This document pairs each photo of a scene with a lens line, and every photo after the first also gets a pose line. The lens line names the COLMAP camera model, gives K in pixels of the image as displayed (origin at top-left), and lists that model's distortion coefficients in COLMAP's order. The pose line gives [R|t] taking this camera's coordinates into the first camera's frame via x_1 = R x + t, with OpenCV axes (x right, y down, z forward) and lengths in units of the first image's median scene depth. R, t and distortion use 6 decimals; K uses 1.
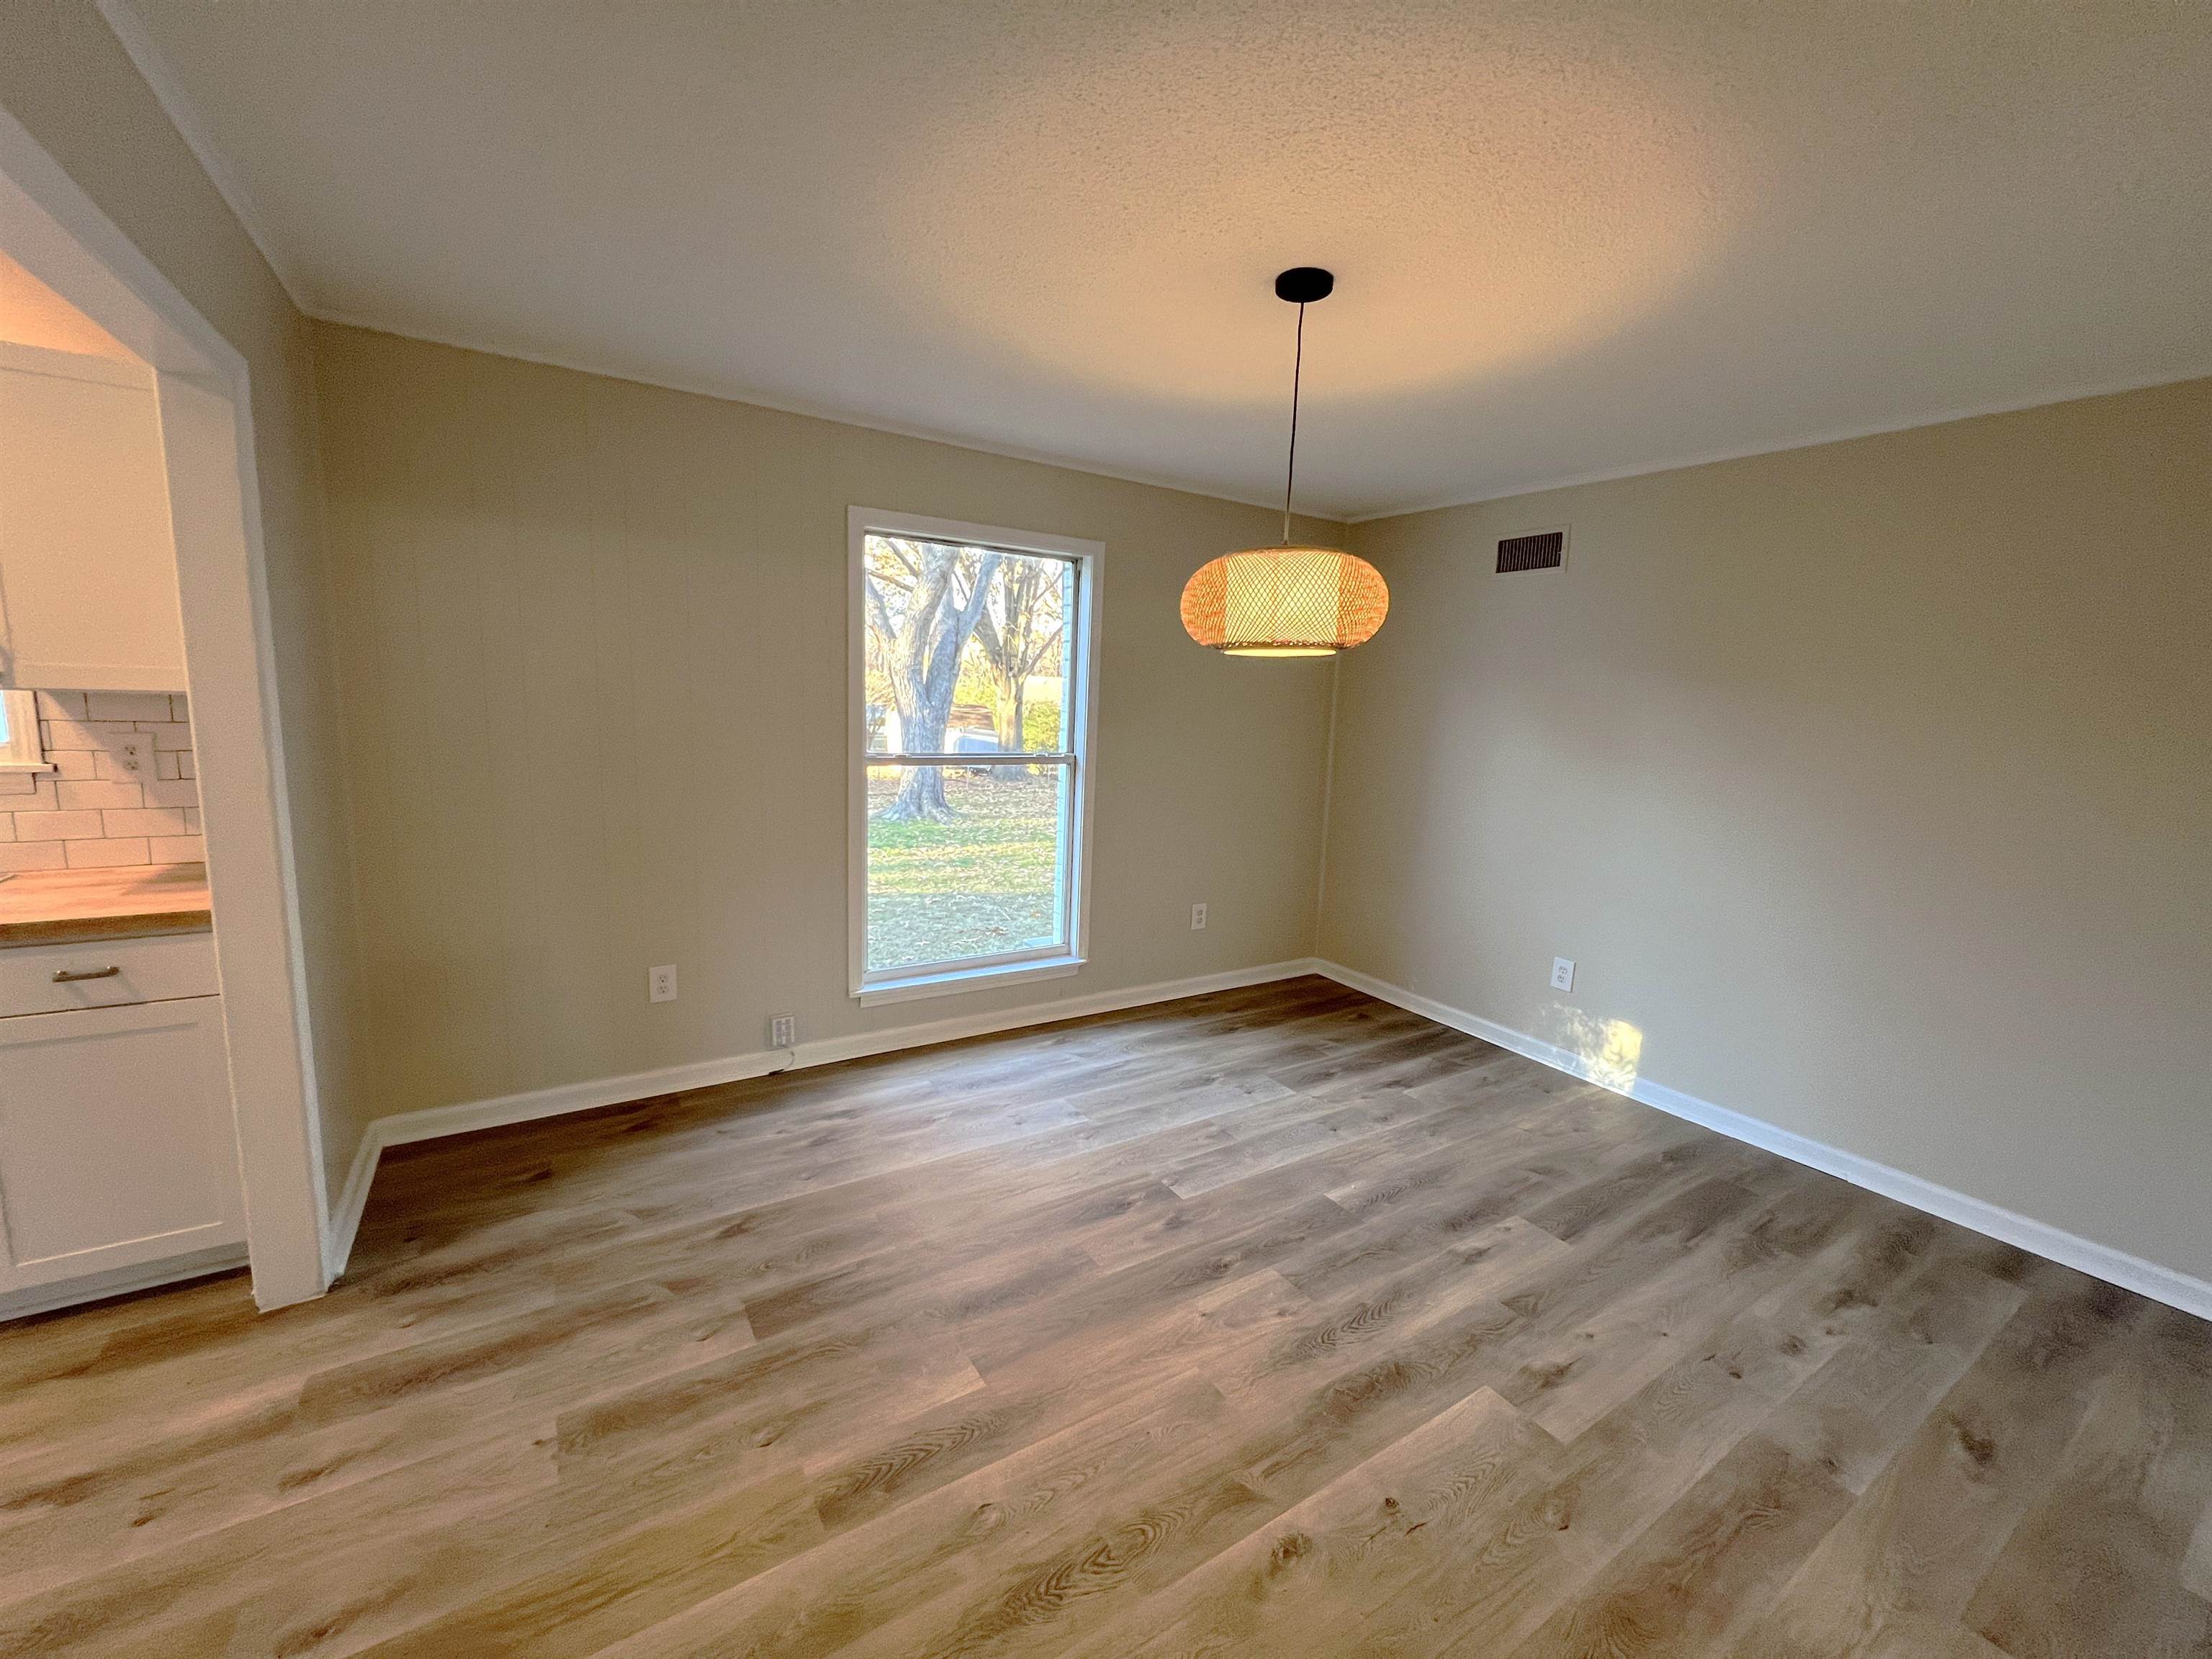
lens RADIAL K [[876.1, 0, 1106.5], [0, 876.1, 824.4], [0, 0, 1]] dist [0.002113, 0.000192]
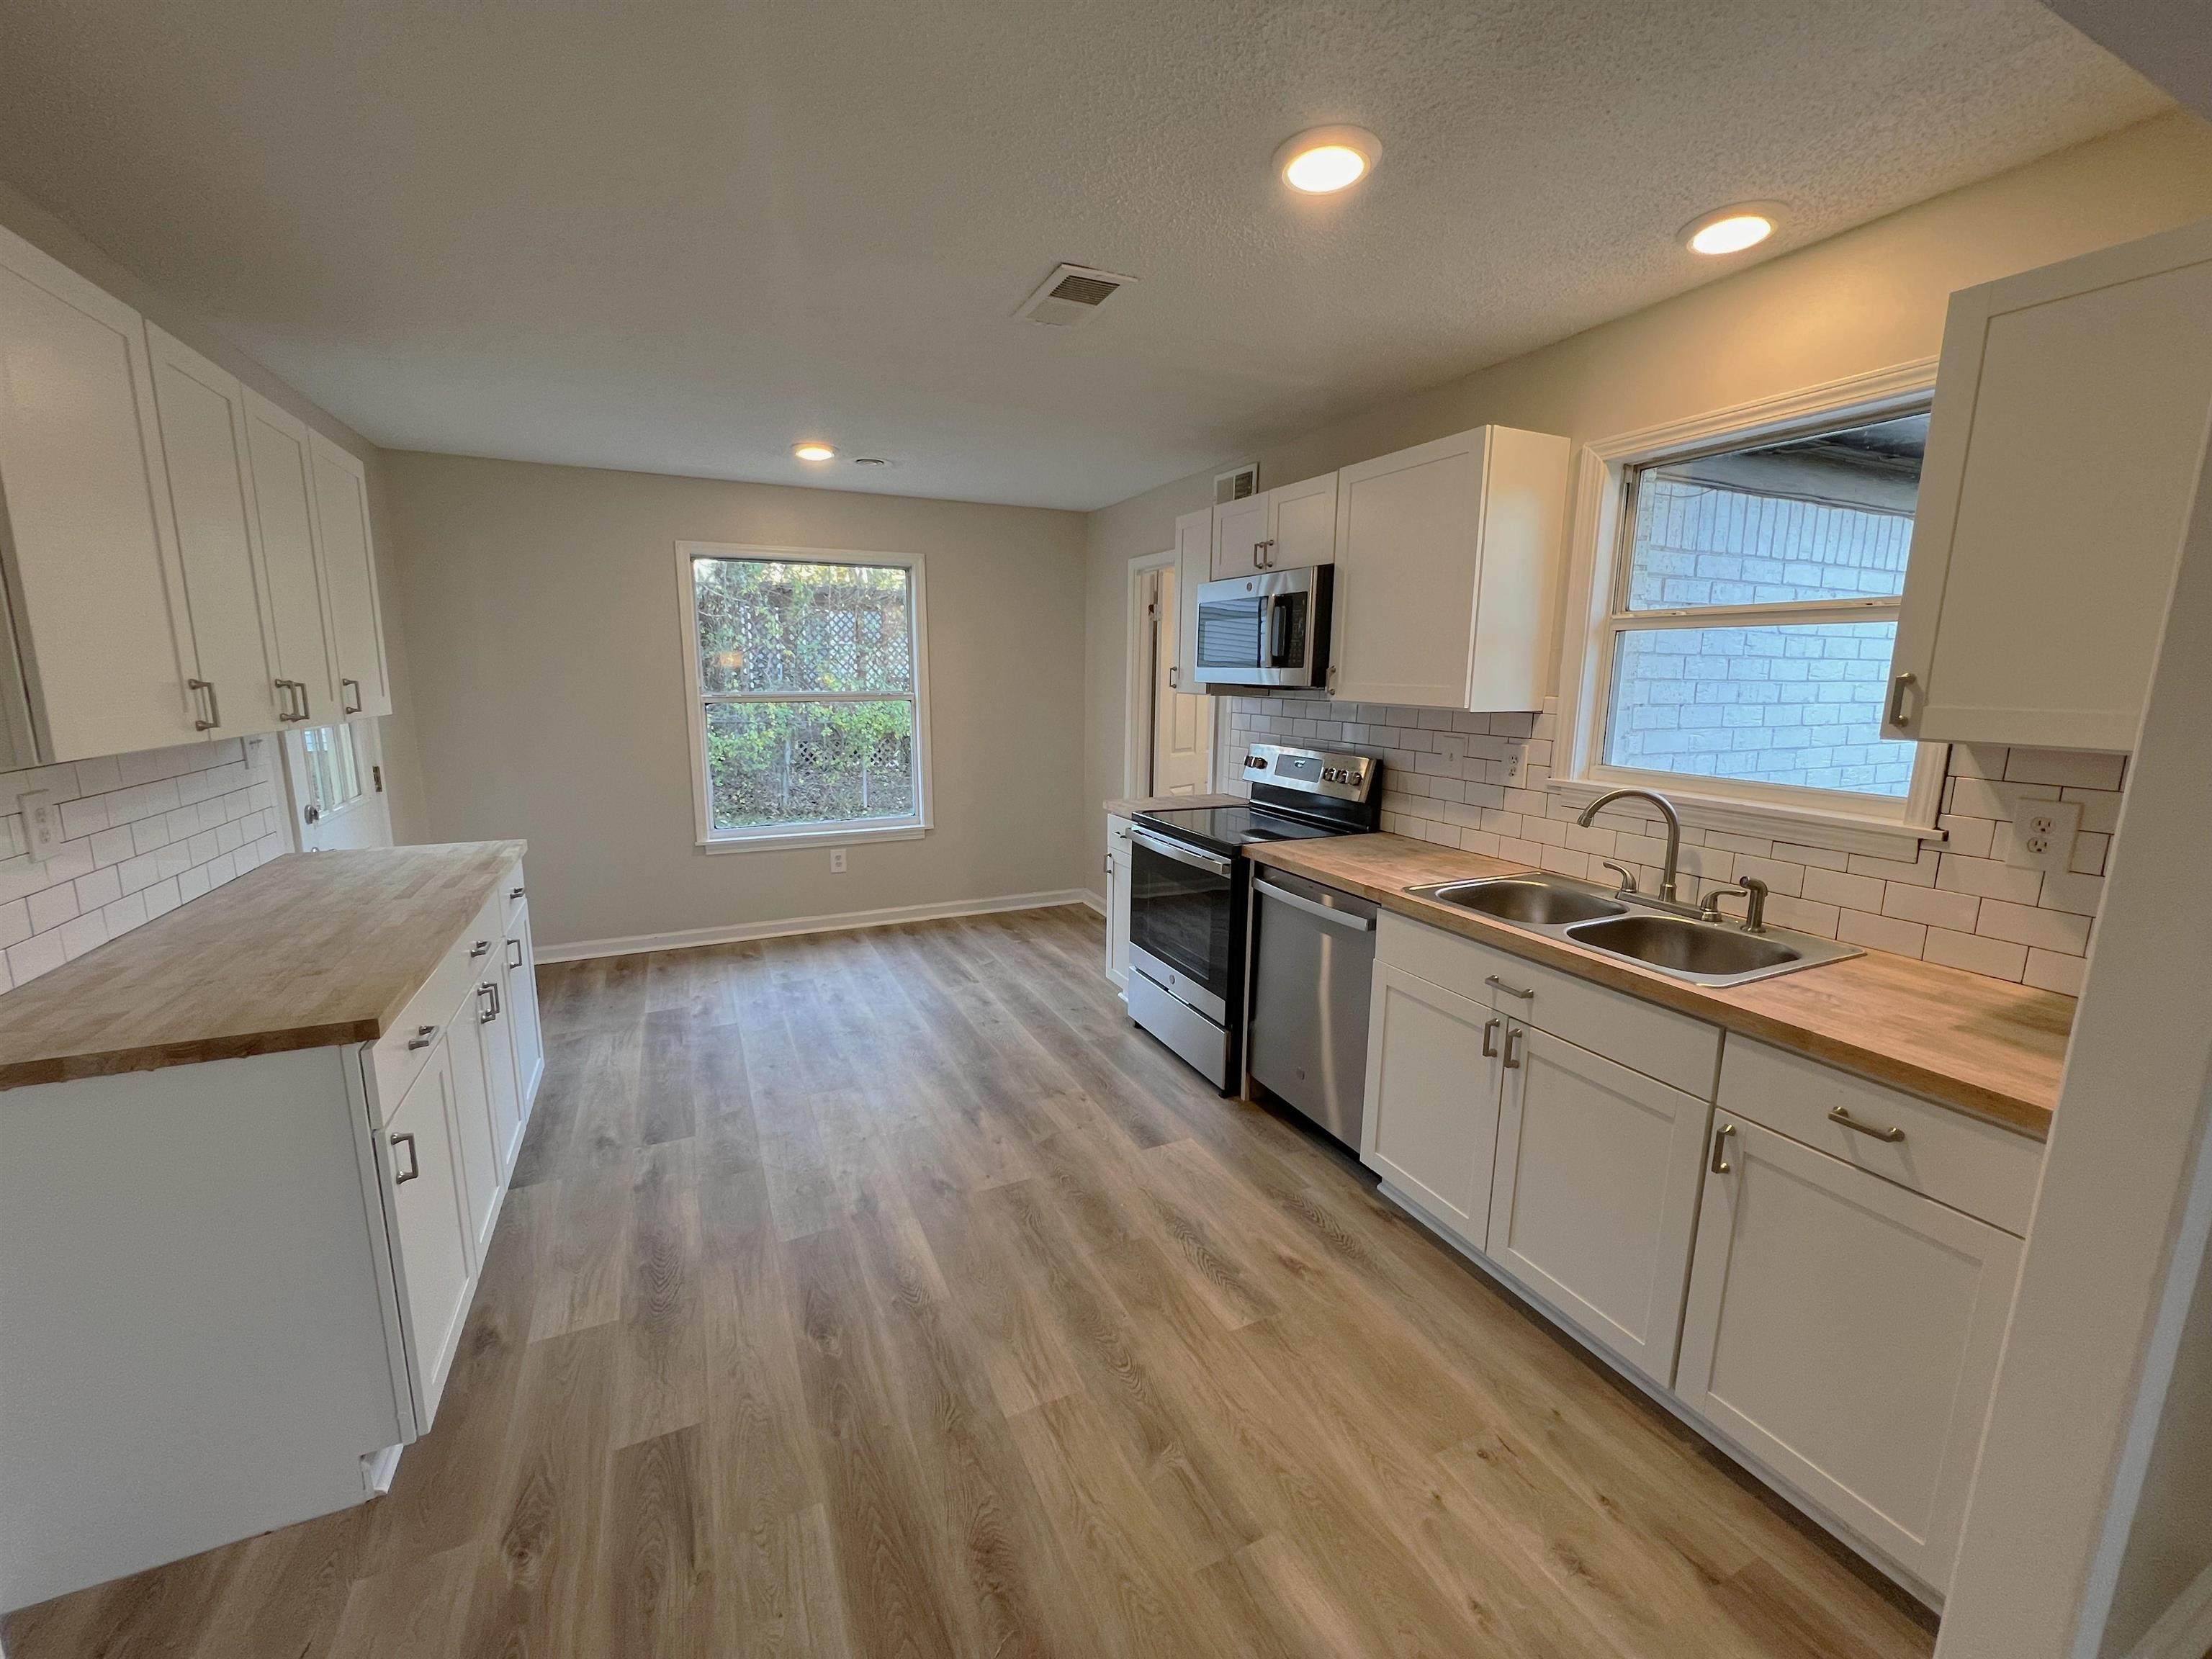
lens RADIAL K [[883.5, 0, 1101.2], [0, 883.5, 825.2], [0, 0, 1]] dist [-0.002750, -0.000093]
pose [[-0.121765, 0.135603, -0.983252, -0.305101], [-0.160913, 0.974822, 0.154367, -0.073278], [0.979428, 0.177015, -0.096879, 0.314763]]
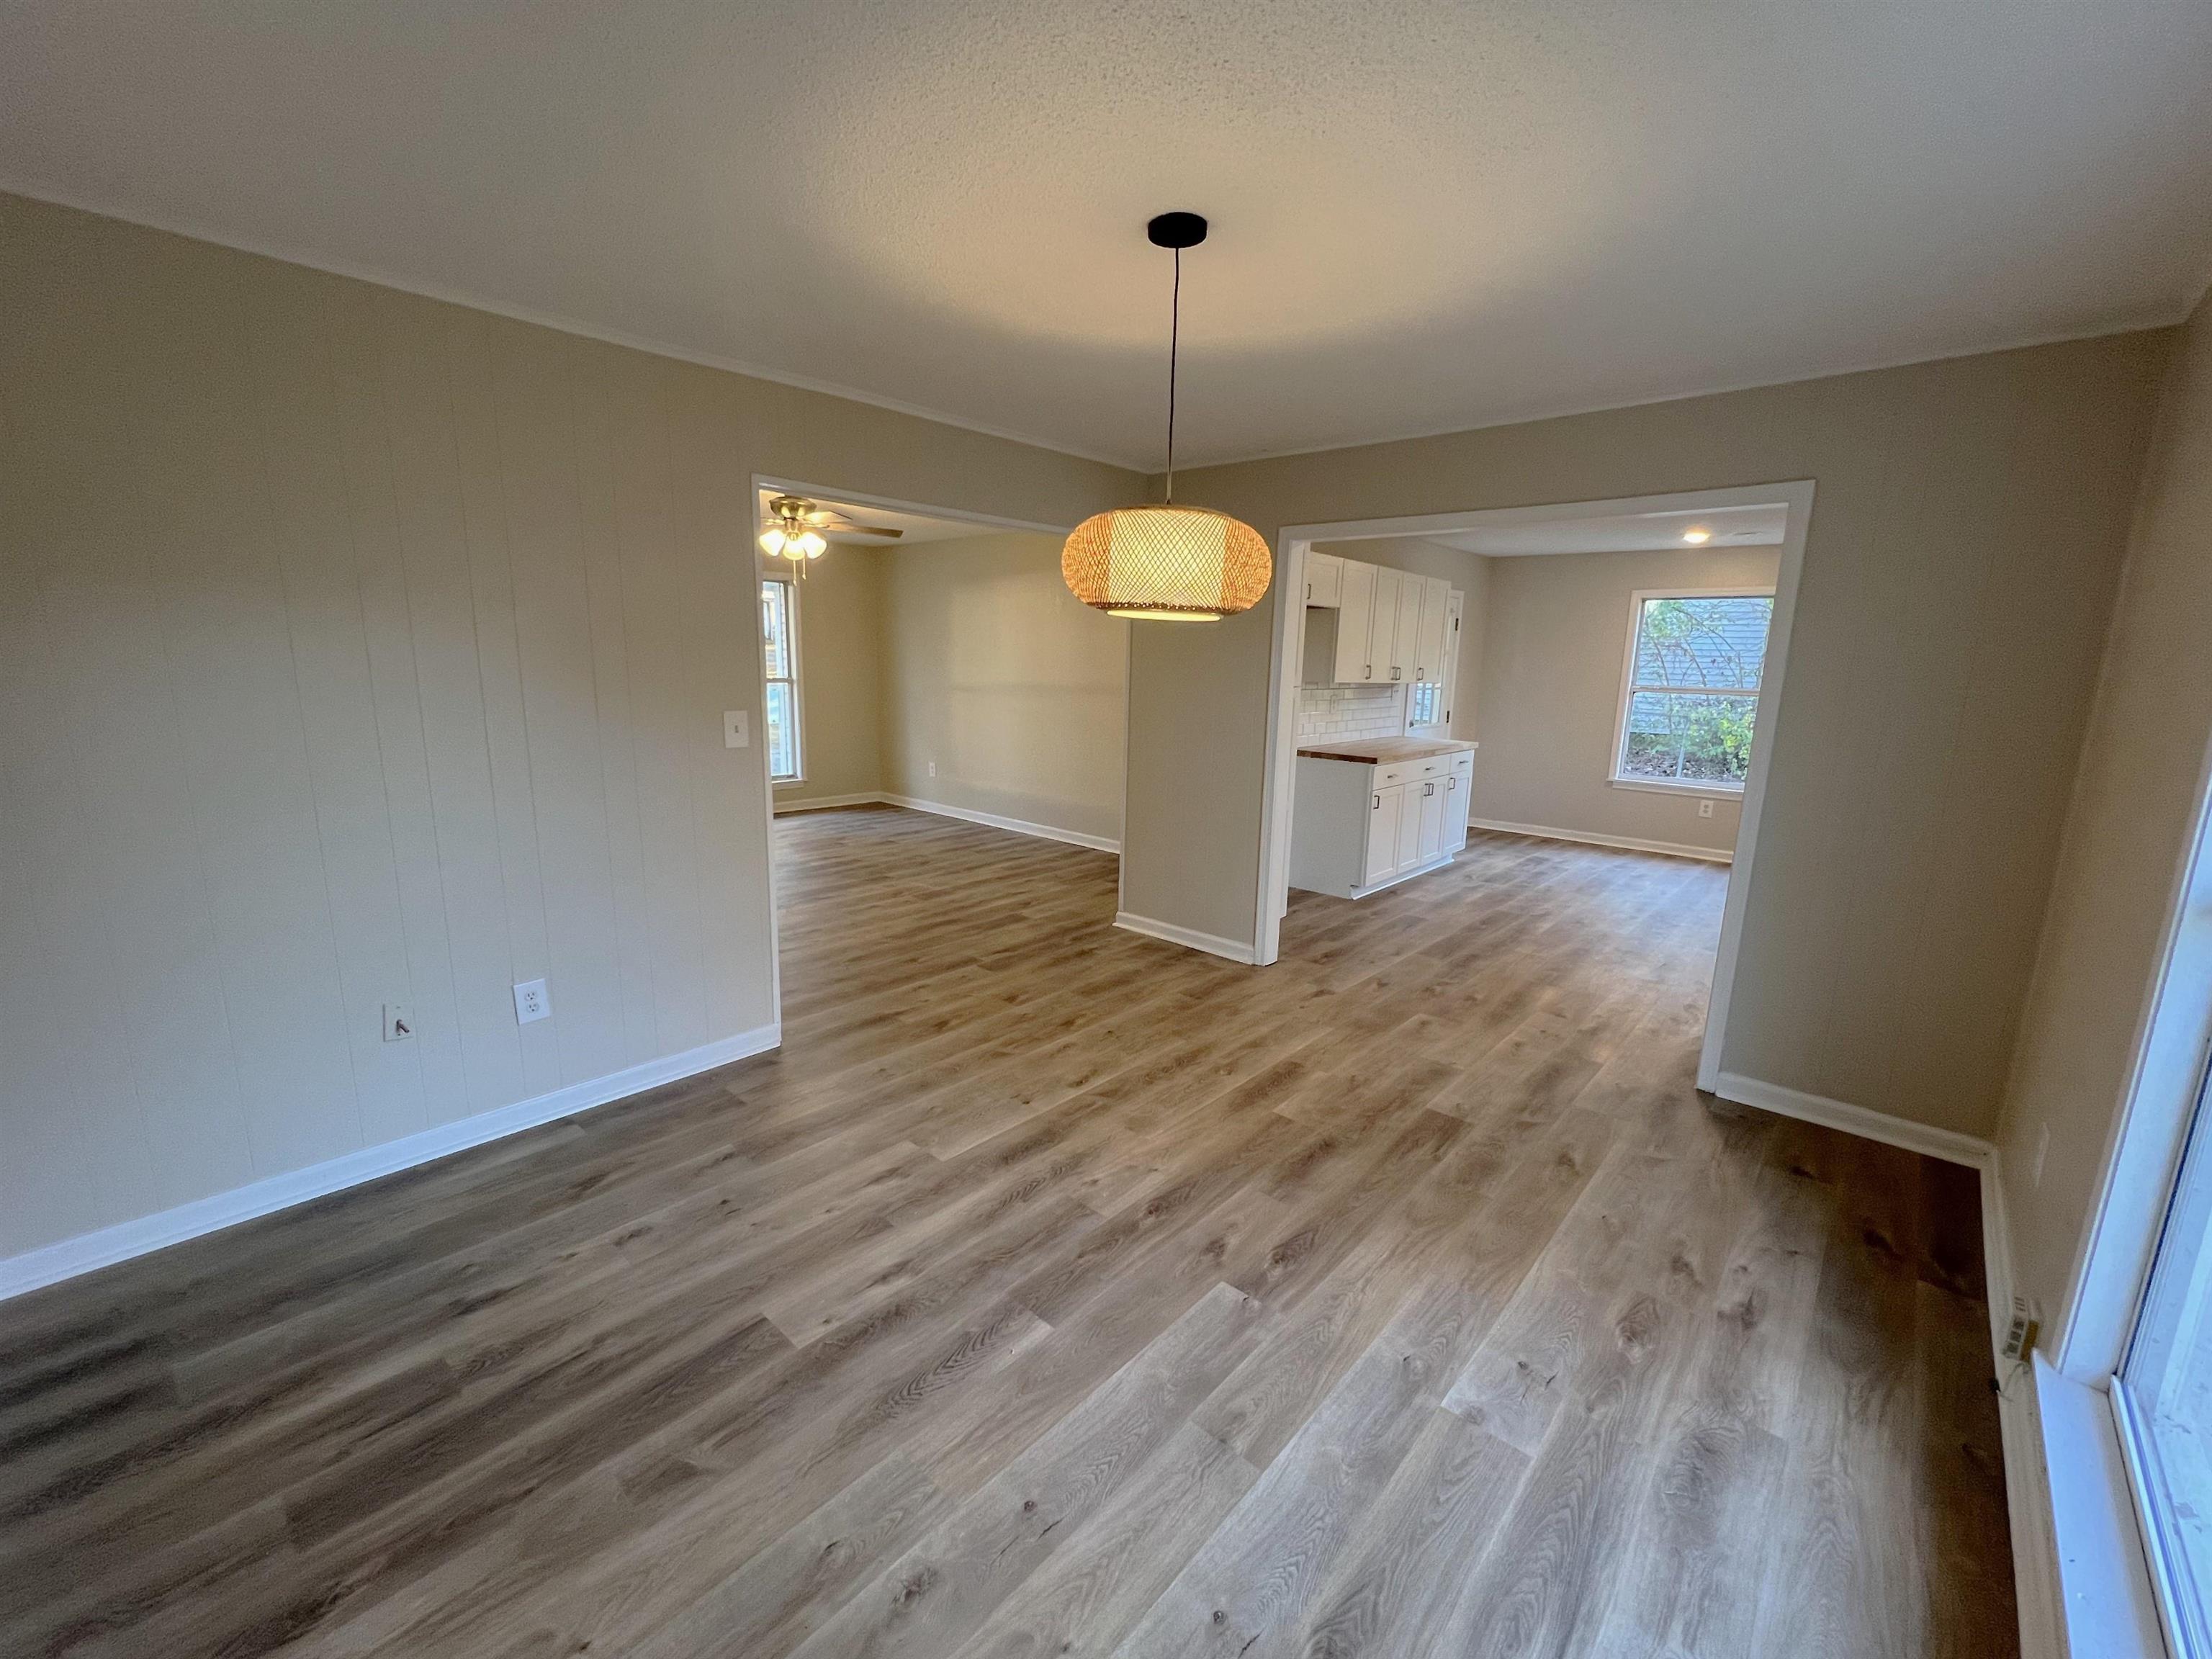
lens RADIAL K [[902.2, 0, 1109.6], [0, 902.2, 822.5], [0, 0, 1]] dist [-0.000362, -0.000011]
pose [[-0.960280, -0.012803, -0.278743, 0.478536], [-0.102958, 0.944717, 0.311303, -0.257393], [0.259348, 0.327637, -0.908511, 1.776788]]
